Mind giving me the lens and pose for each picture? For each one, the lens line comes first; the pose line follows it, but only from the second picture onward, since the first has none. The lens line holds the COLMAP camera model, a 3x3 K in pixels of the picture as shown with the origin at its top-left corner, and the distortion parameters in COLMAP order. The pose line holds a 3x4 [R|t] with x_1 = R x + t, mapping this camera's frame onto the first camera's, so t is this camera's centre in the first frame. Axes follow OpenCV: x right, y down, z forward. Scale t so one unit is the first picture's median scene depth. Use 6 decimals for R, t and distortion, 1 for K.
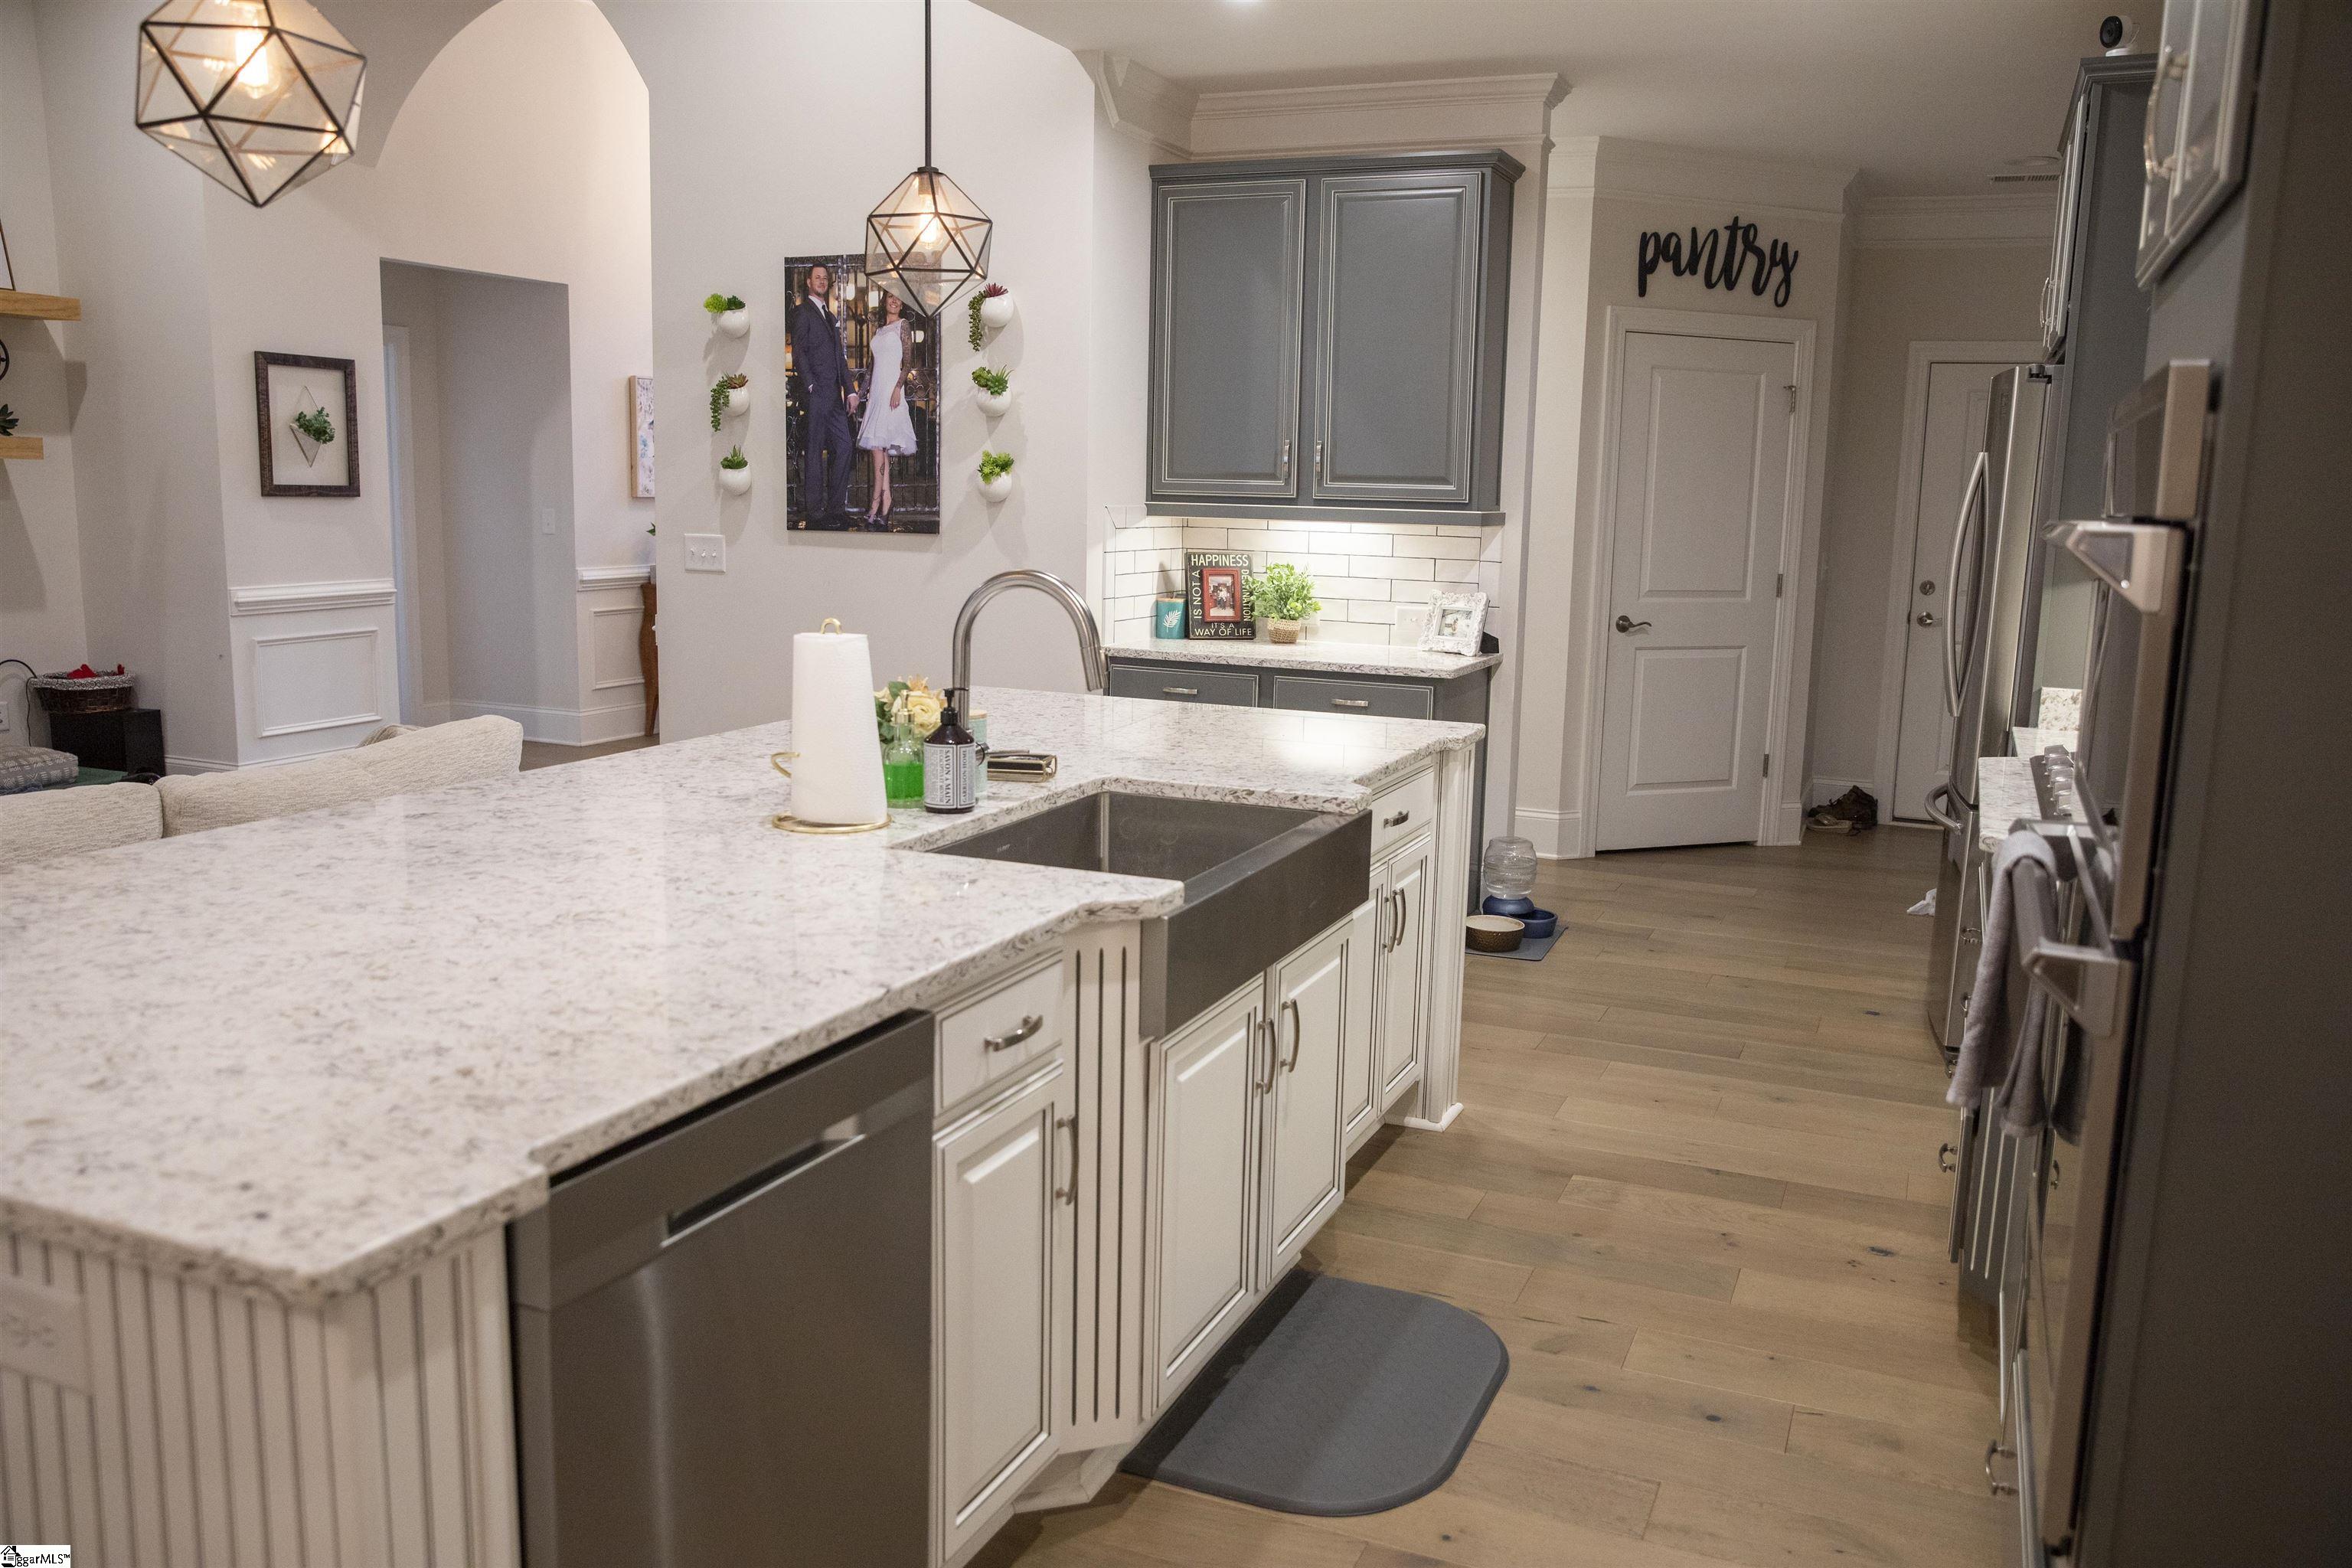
lens RADIAL K [[1854.7, 0, 1230.9], [0, 1854.7, 780.6], [0, 0, 1]] dist [-0.092912, 0.093383]
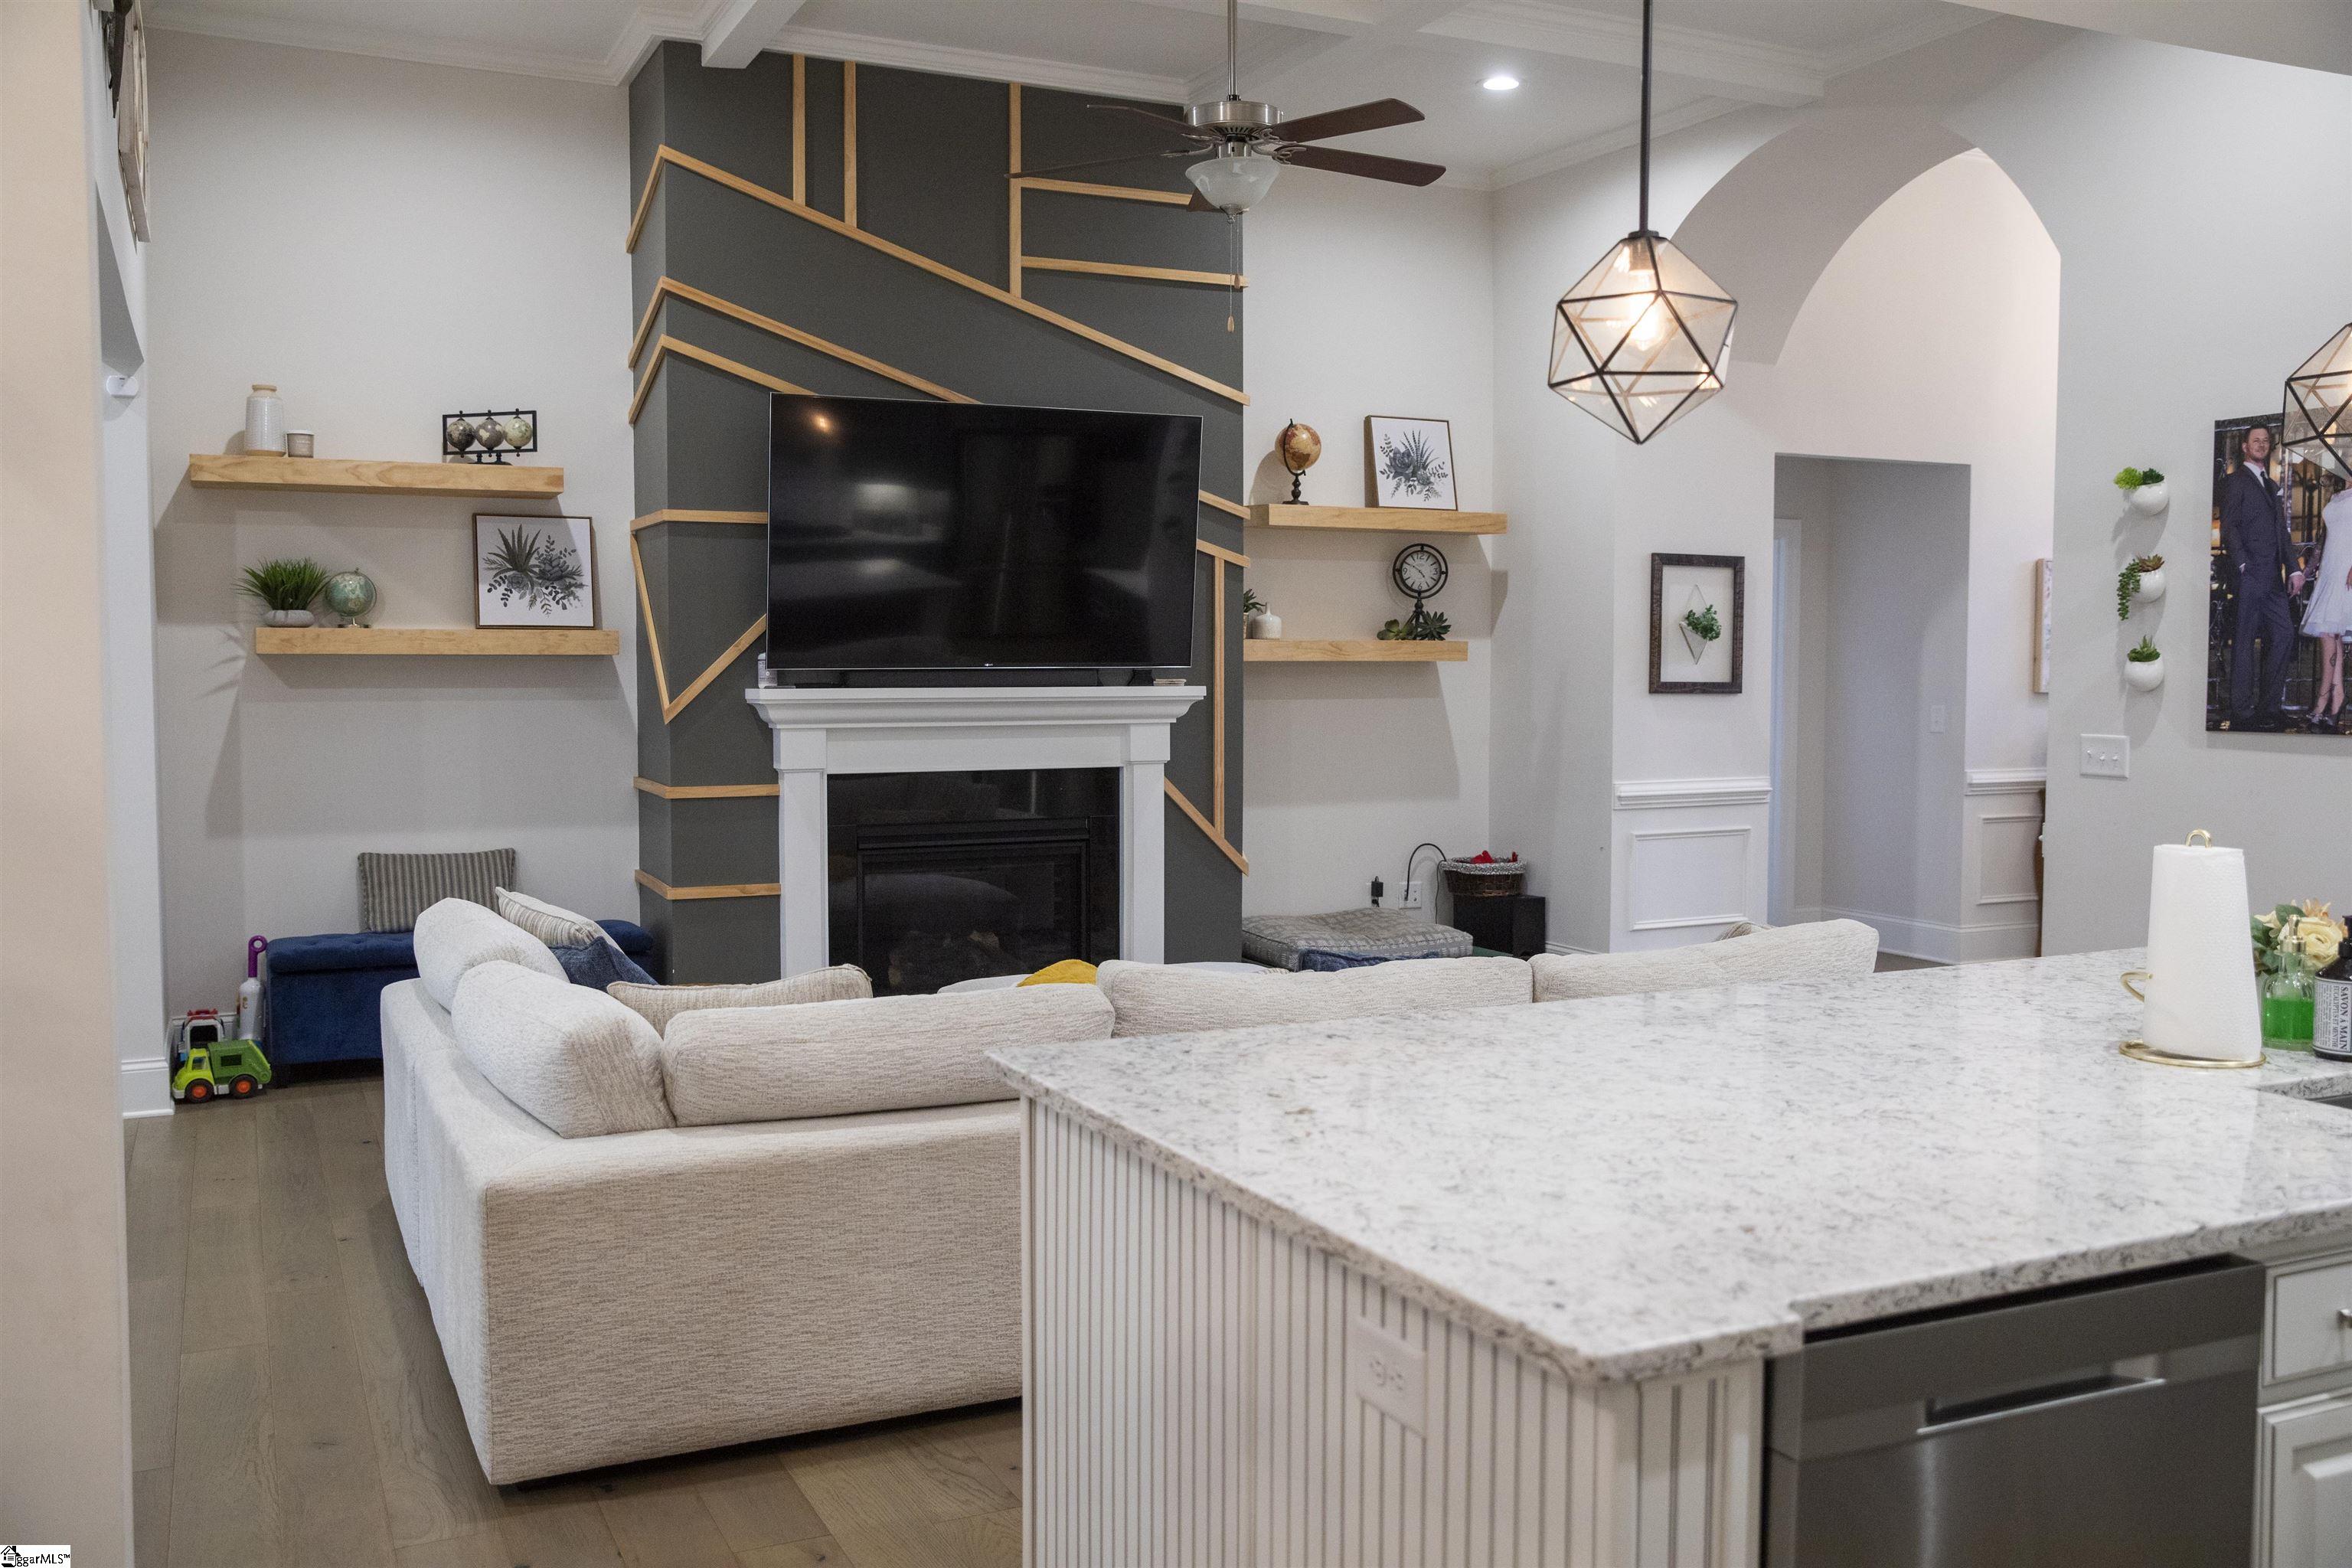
lens RADIAL K [[2251.7, 0, 1176.0], [0, 2251.7, 784.0], [0, 0, 1]] dist [0.000659, 0.014183]
pose [[0.760291, 0.018583, -0.649317, 0.147085], [-0.089388, 0.993074, -0.076245, 0.023840], [0.643403, 0.116009, 0.756687, -0.204808]]
